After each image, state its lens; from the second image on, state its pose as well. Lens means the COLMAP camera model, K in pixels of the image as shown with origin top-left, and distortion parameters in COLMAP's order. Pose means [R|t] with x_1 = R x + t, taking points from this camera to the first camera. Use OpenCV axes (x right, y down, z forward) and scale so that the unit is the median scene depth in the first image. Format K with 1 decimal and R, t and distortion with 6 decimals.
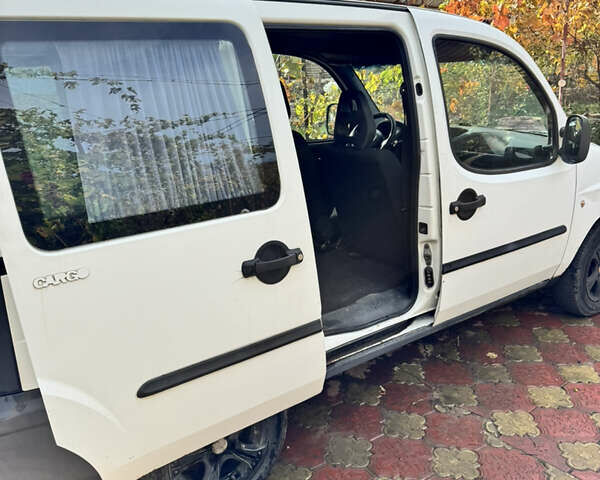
lens RADIAL K [[552.1, 0, 300.0], [0, 552.1, 240.0], [0, 0, 1]] dist [0.151897, -0.294307]
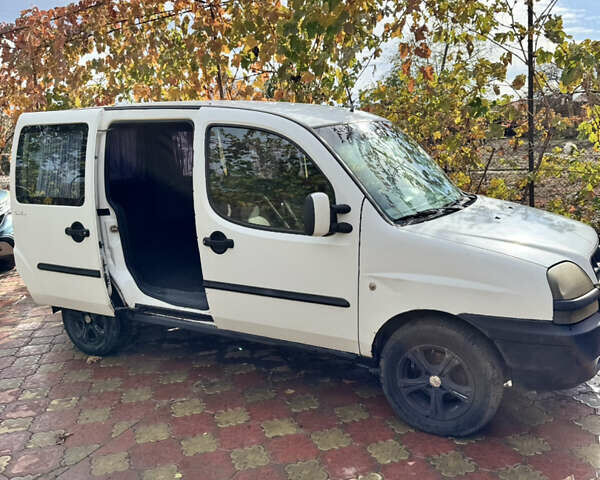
lens RADIAL K [[552.1, 0, 300.0], [0, 552.1, 240.0], [0, 0, 1]] dist [0.151897, -0.294307]
pose [[0.430552, 0.204450, -0.879104, 1.541004], [-0.250559, 0.962797, 0.101200, -0.251201], [0.867090, 0.176695, 0.465762, 0.528603]]
